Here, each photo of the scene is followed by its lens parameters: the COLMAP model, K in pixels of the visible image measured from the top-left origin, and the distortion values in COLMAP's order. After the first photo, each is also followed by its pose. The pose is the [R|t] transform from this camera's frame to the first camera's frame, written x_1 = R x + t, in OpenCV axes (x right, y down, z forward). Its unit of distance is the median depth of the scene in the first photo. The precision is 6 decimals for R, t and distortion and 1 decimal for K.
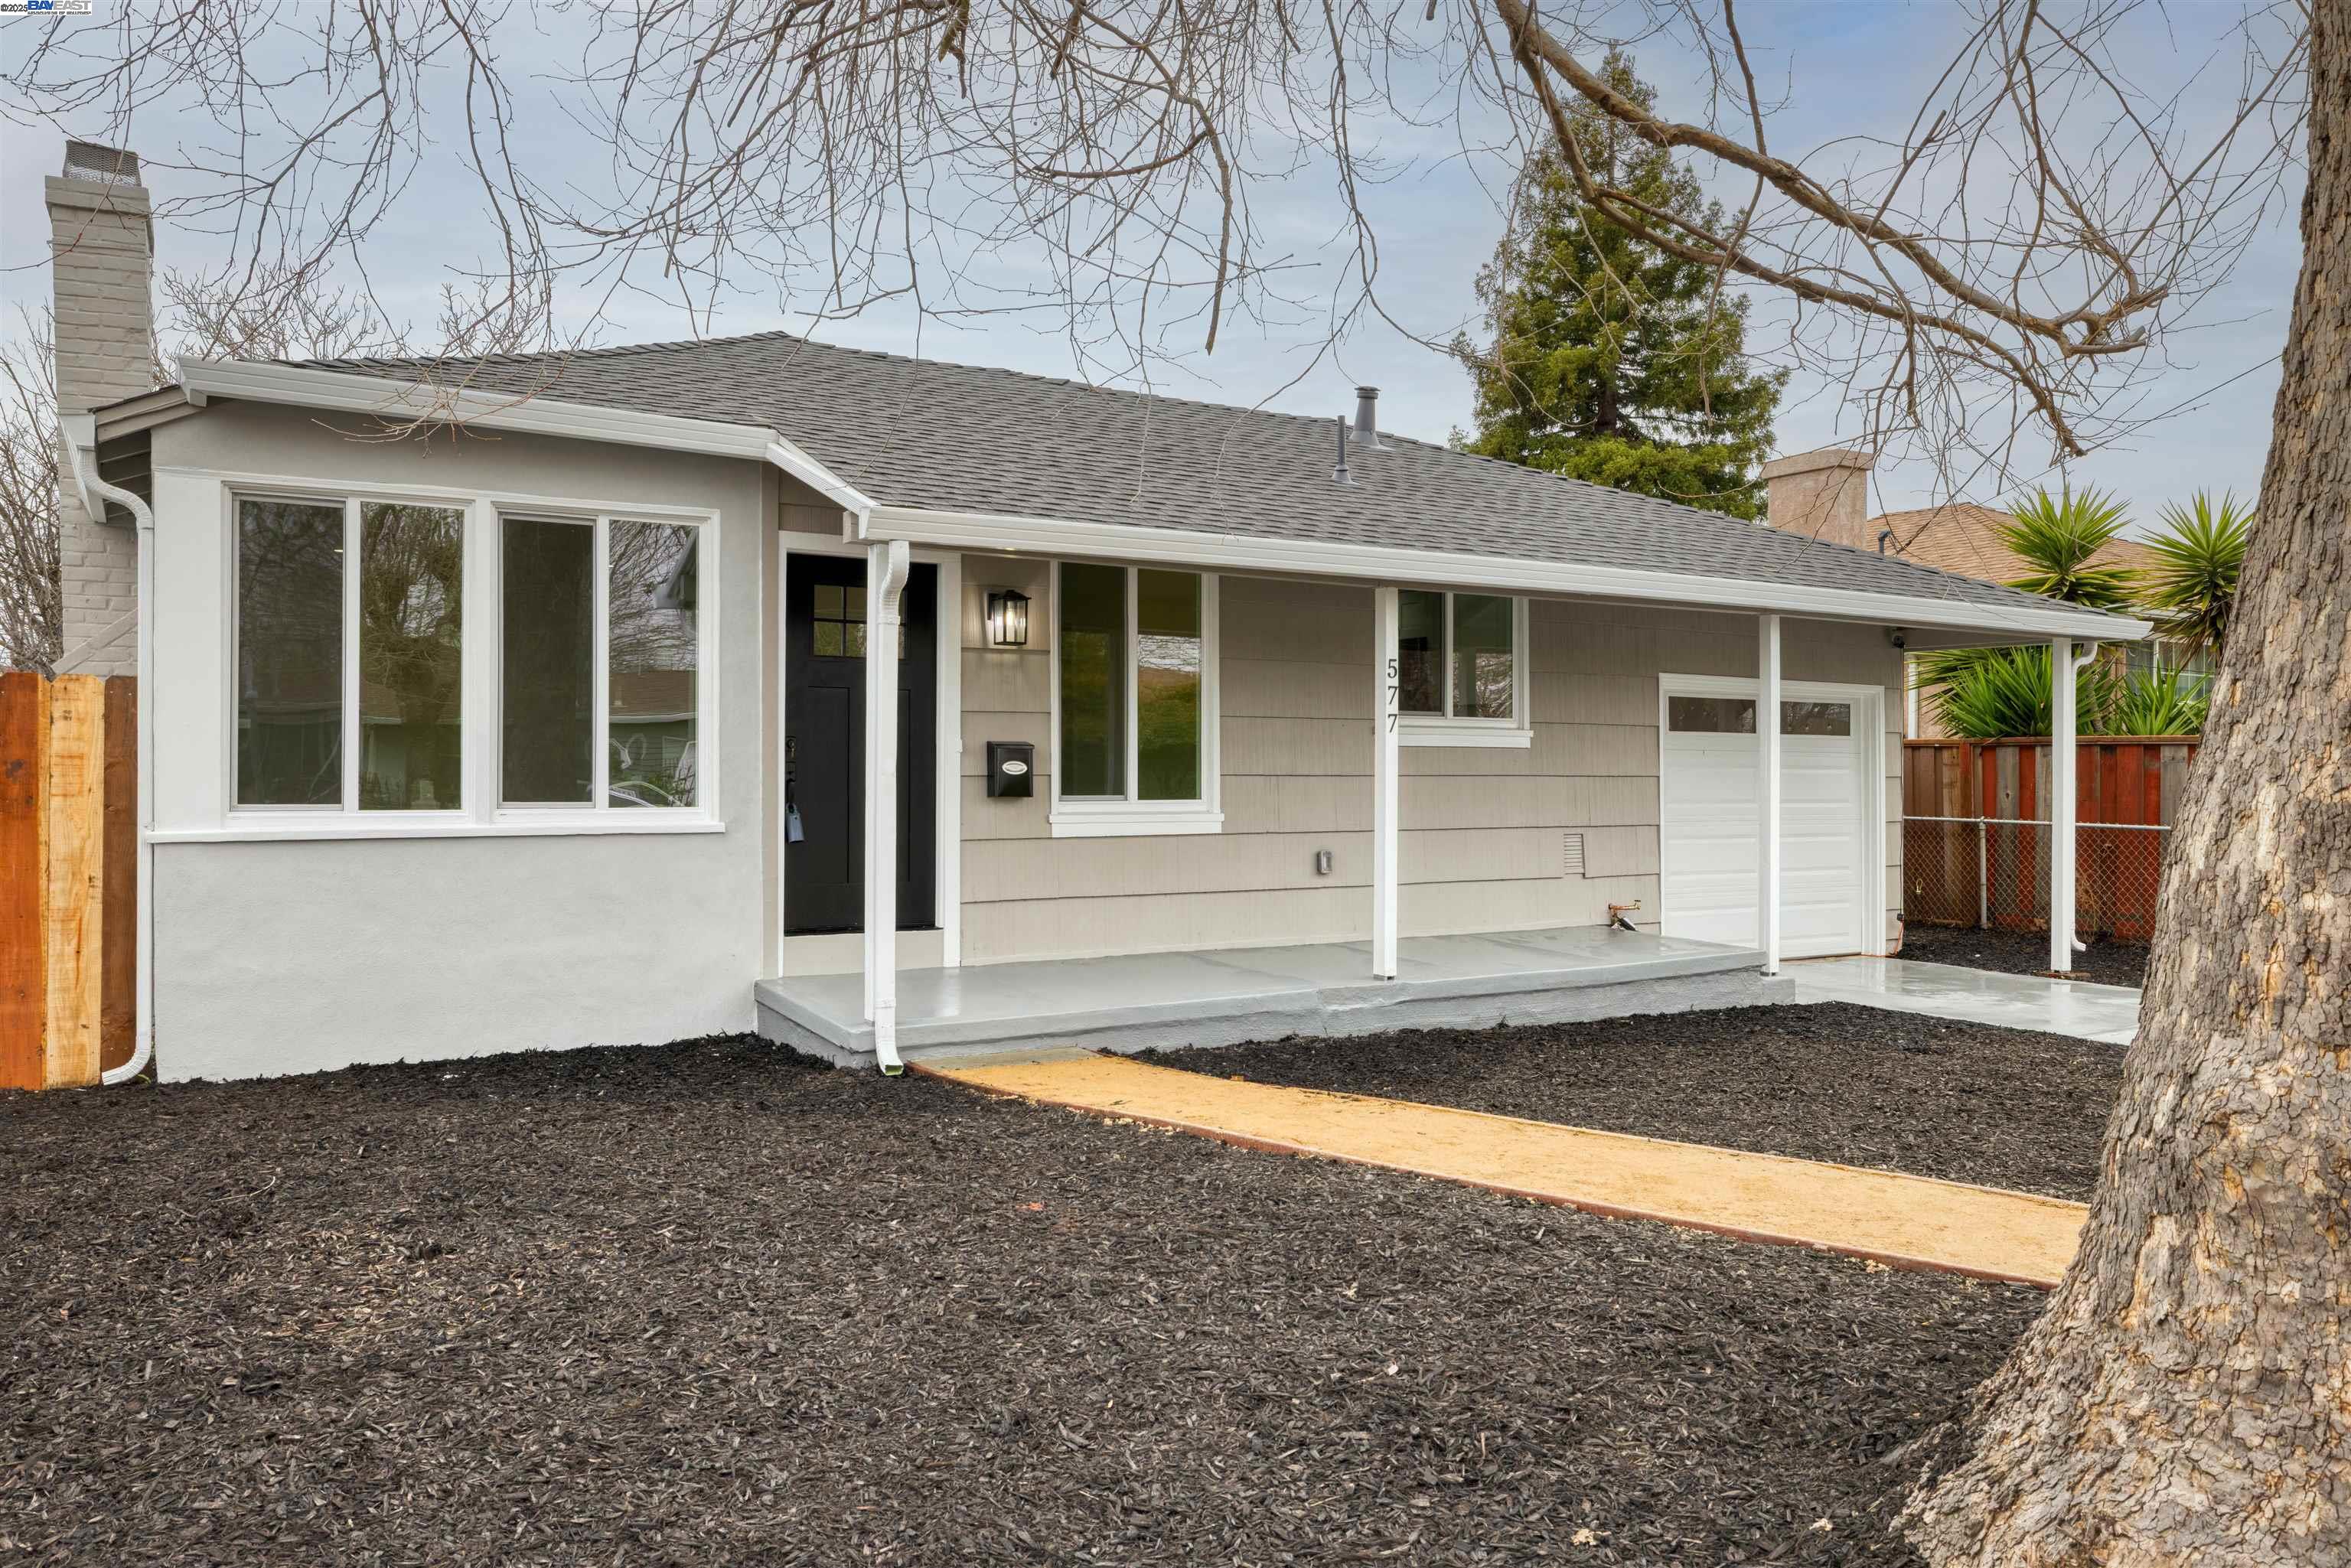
lens RADIAL K [[1701.3, 0, 1178.4], [0, 1701.3, 769.0], [0, 0, 1]] dist [-0.009738, 0.006079]
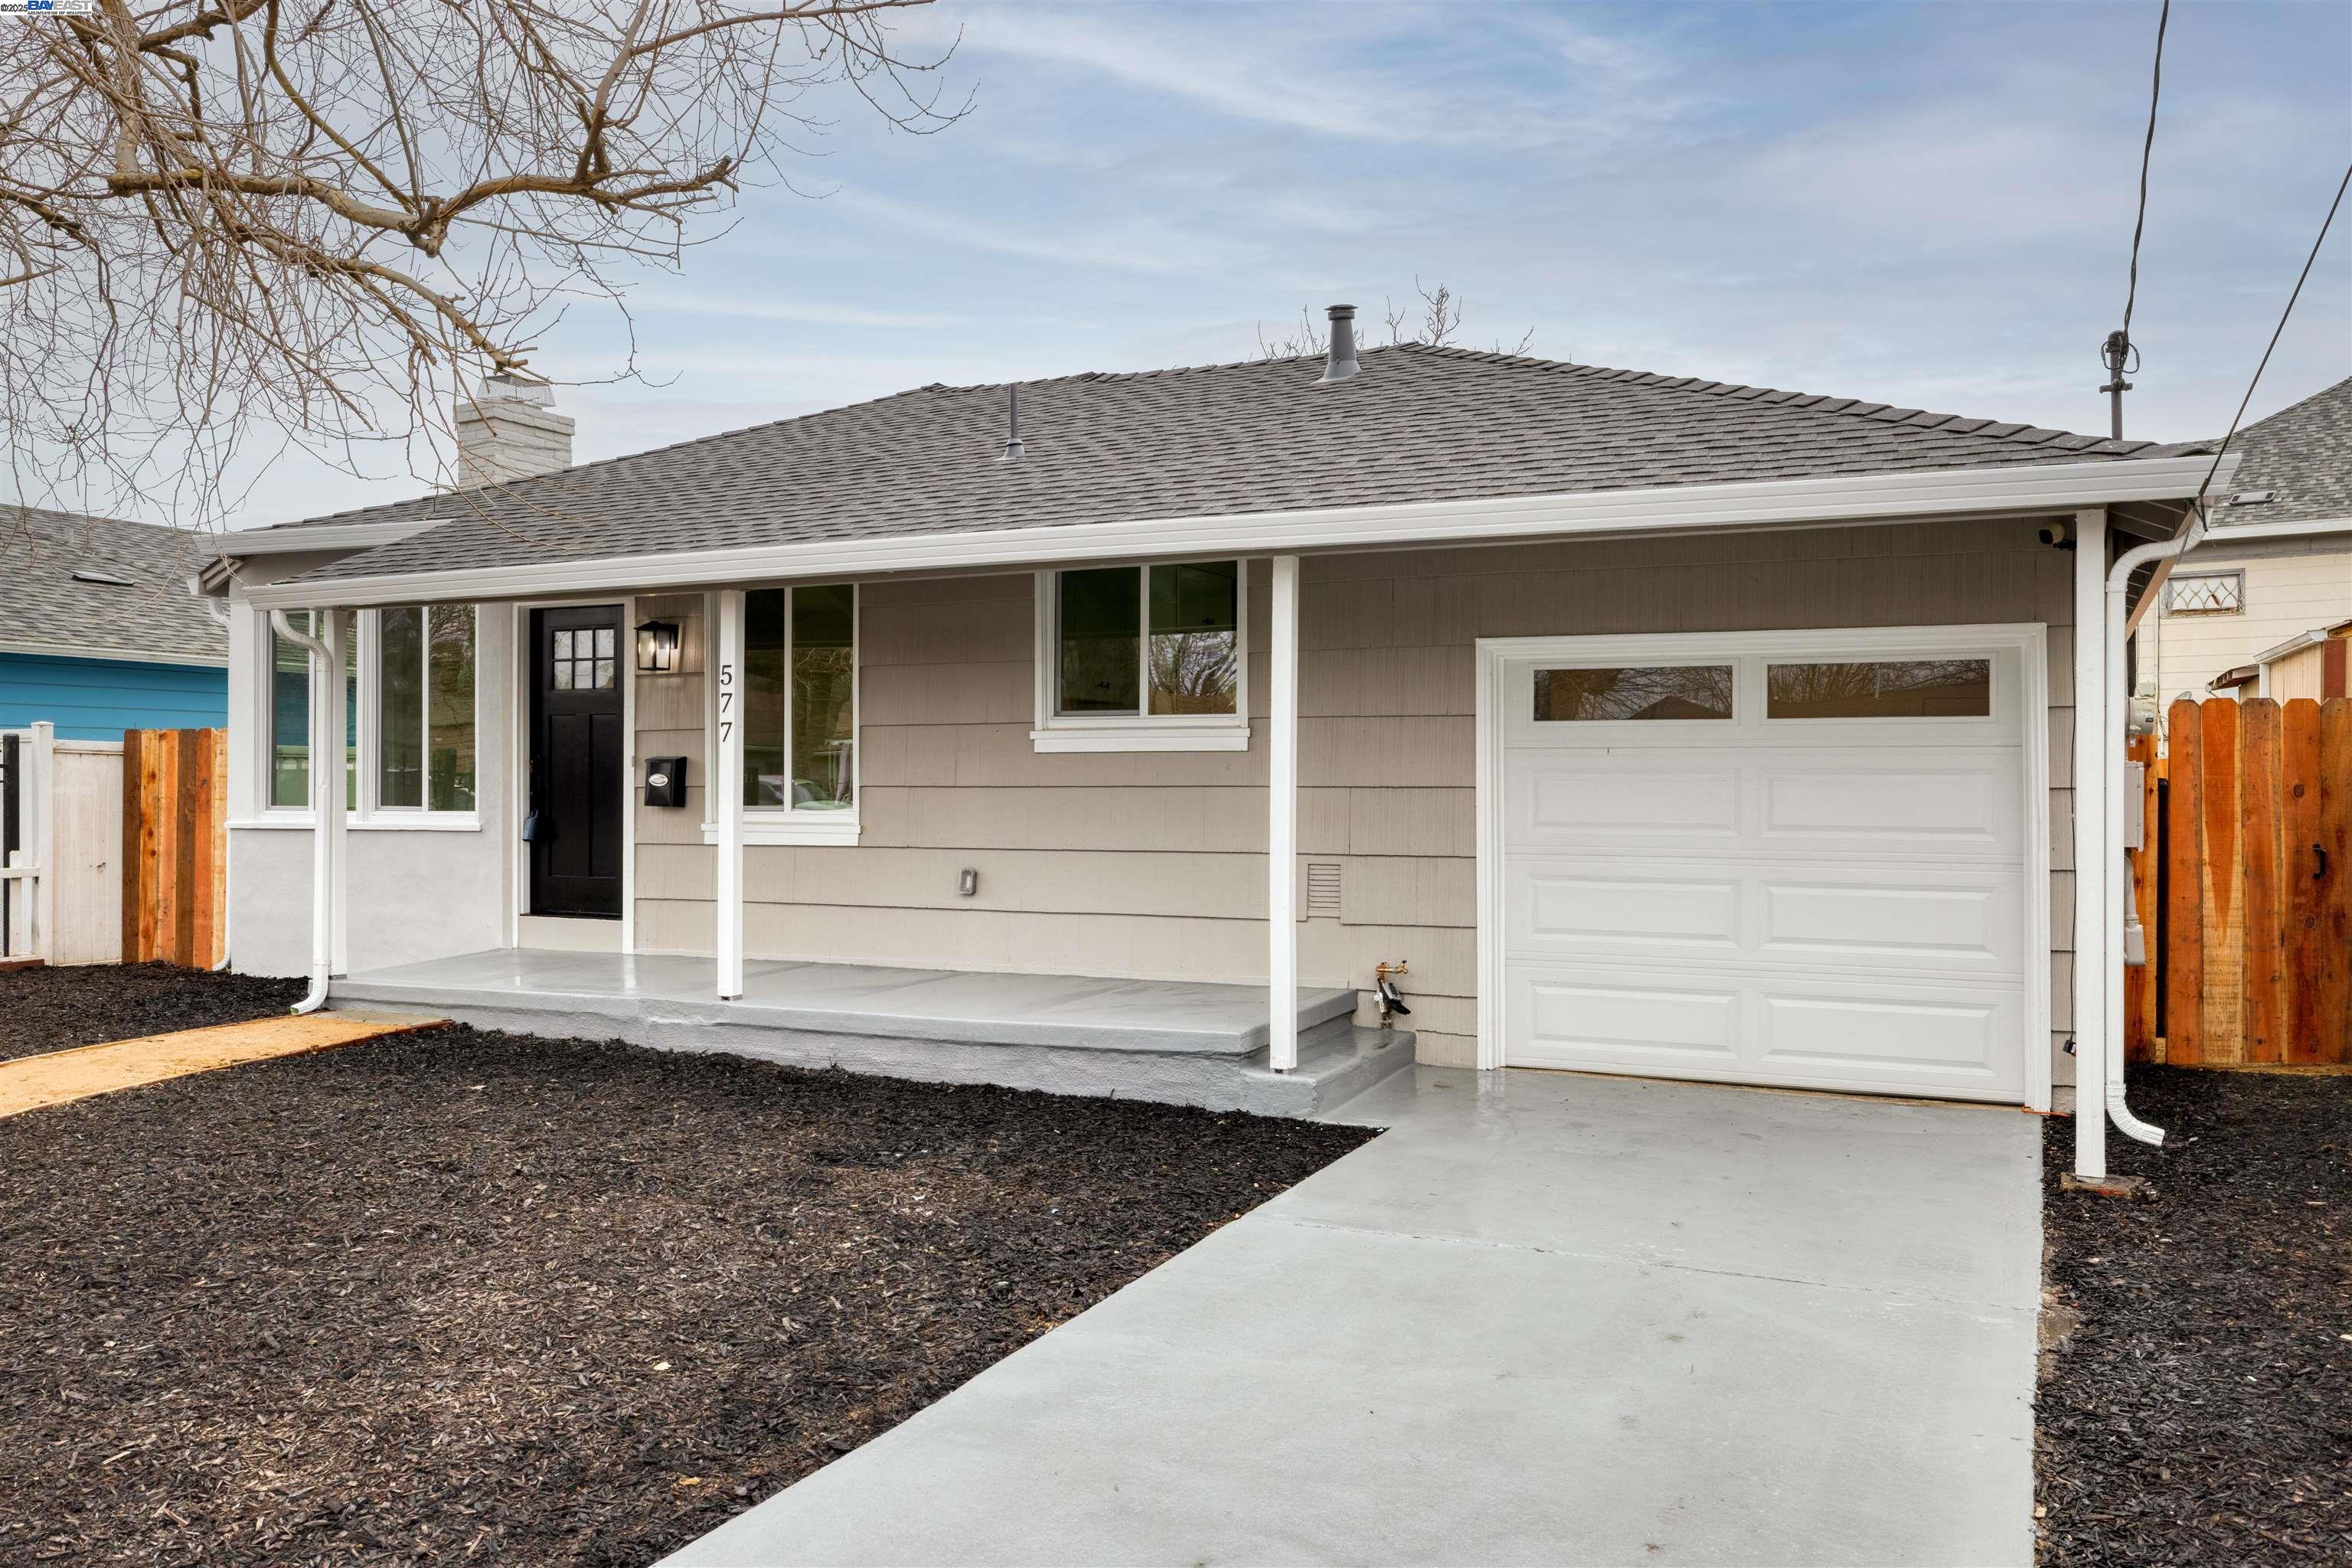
lens RADIAL K [[1818.4, 0, 1176.5], [0, 1818.4, 789.5], [0, 0, 1]] dist [-0.006117, 0.000579]
pose [[0.546020, 0.000998, -0.837771, 1.034703], [0.004354, 0.999982, 0.004029, 0.001974], [0.837761, -0.005848, 0.546006, 0.603822]]
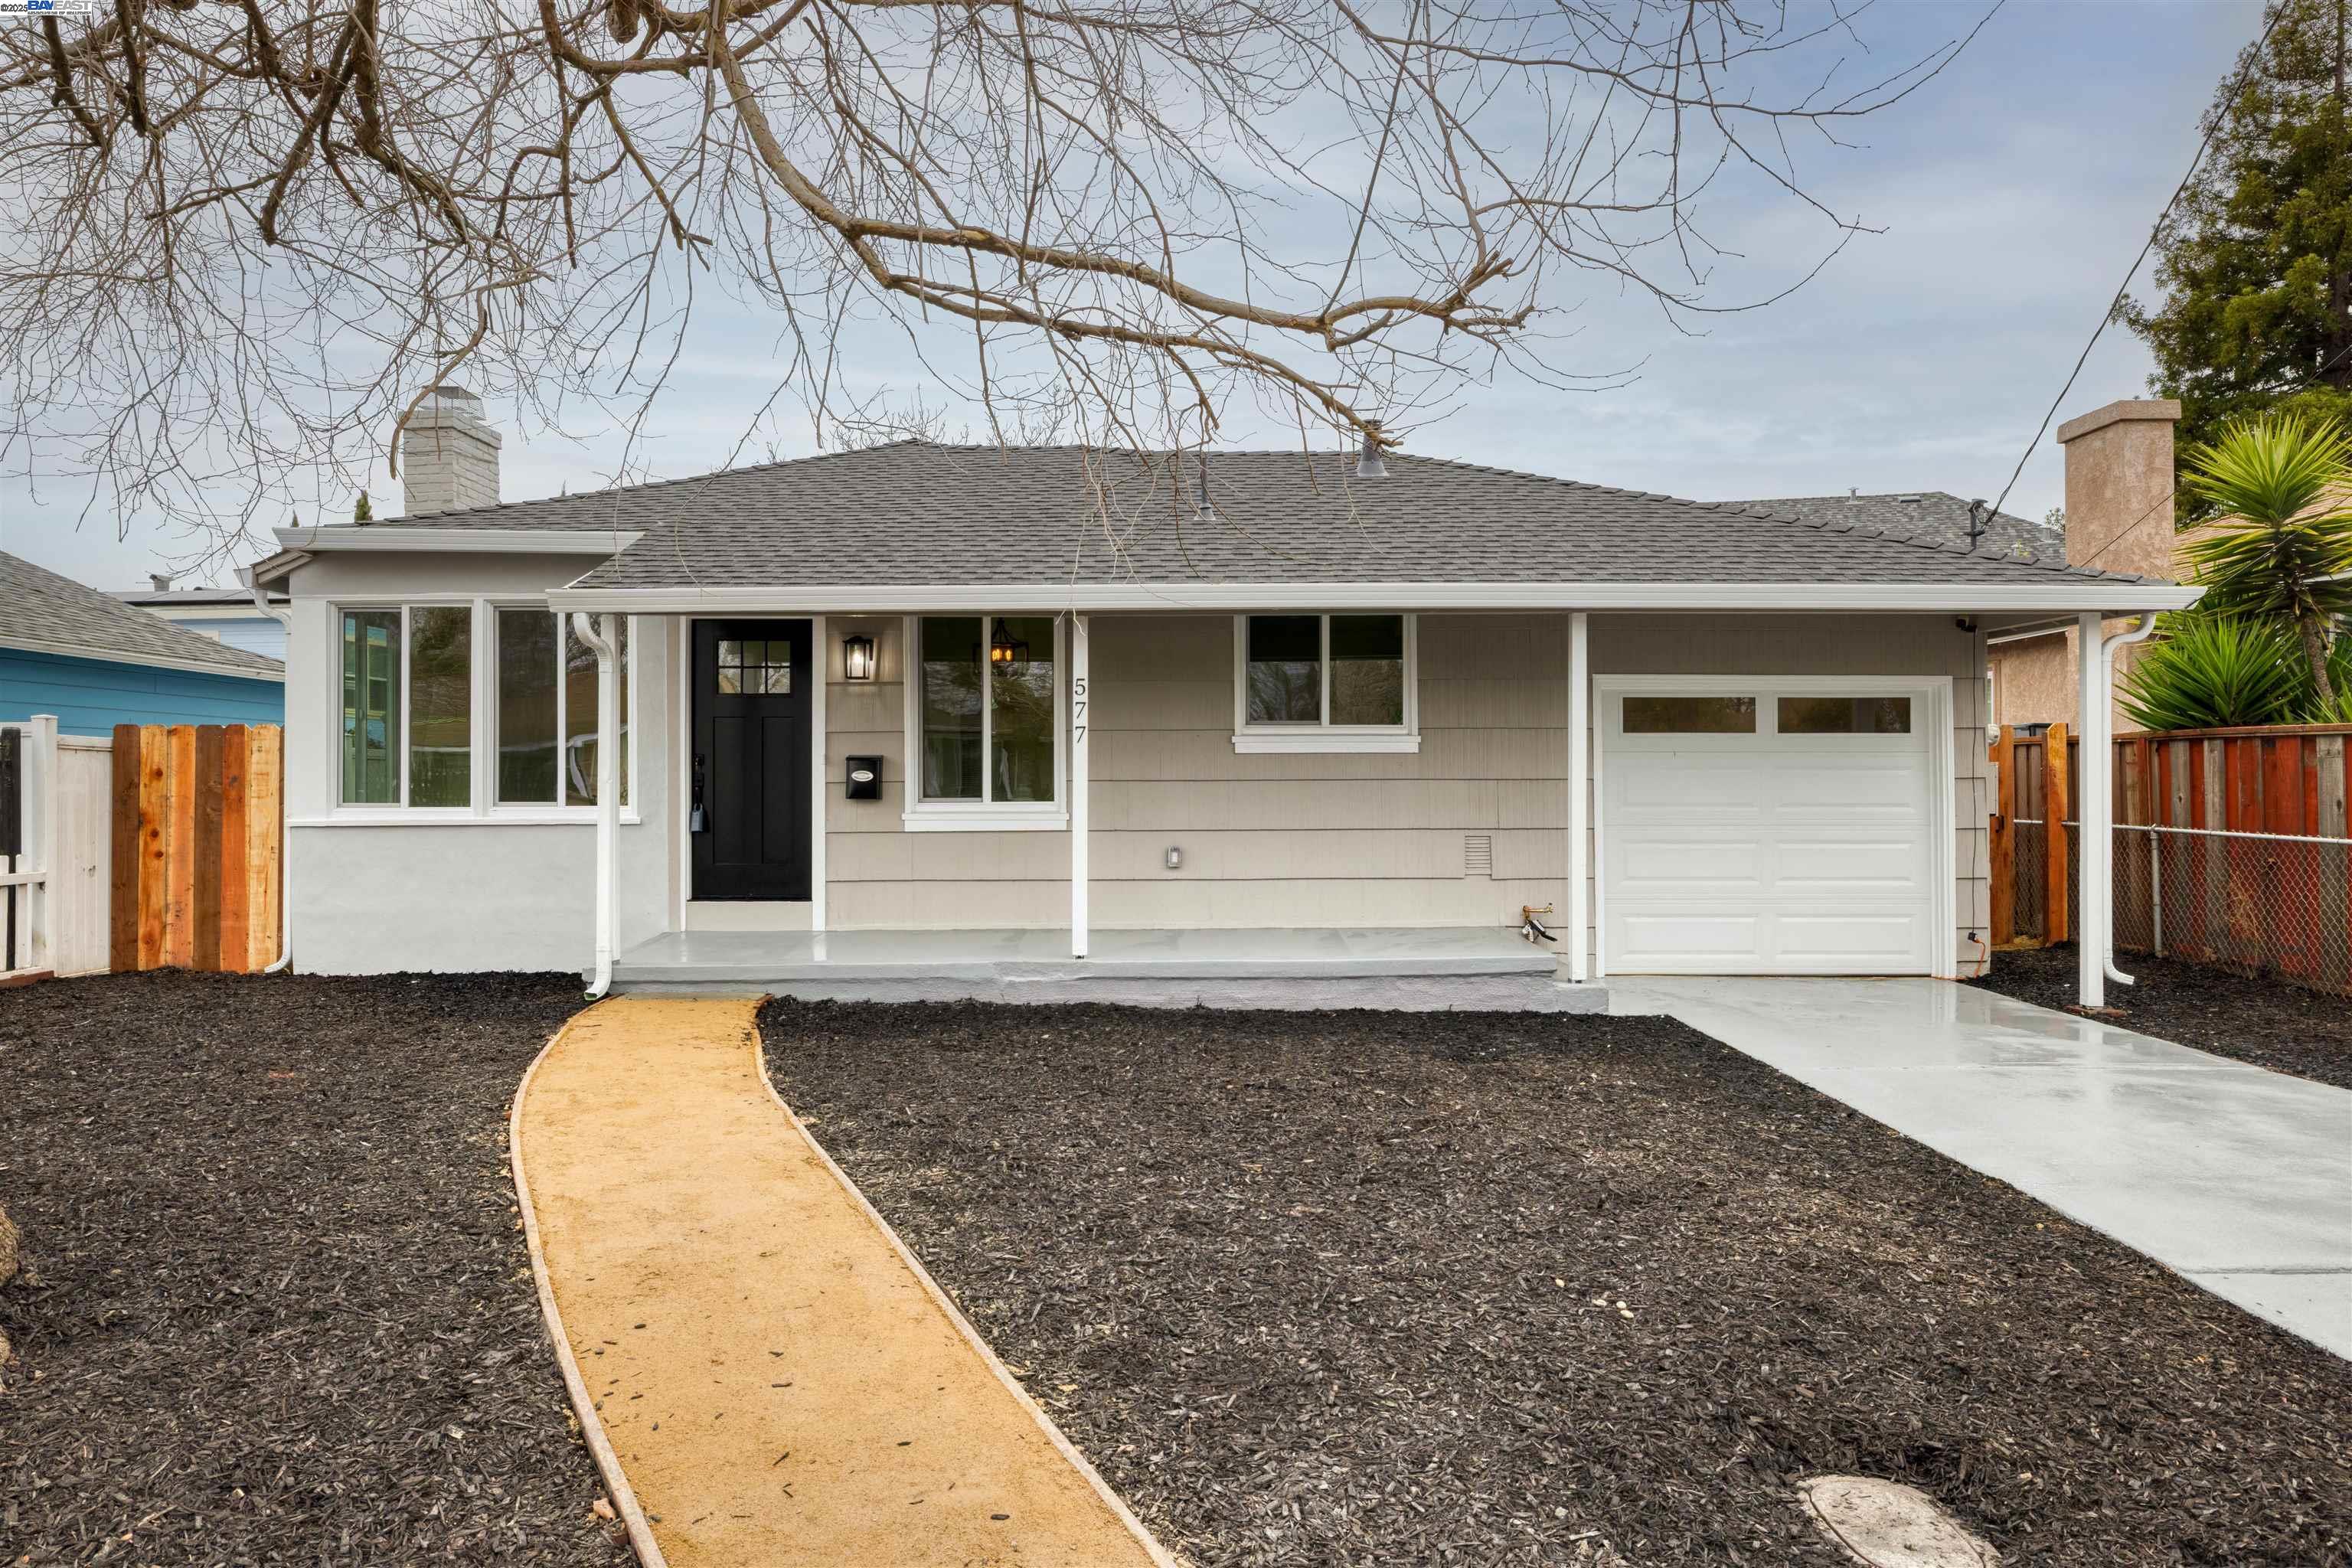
lens RADIAL K [[1512.1, 0, 1177.0], [0, 1512.1, 784.6], [0, 0, 1]] dist [-0.000096, 0.000673]
pose [[0.855550, -0.003675, -0.517708, 0.654607], [0.007138, 0.999963, 0.004698, 0.001880], [0.517672, -0.007715, 0.855545, 0.149156]]
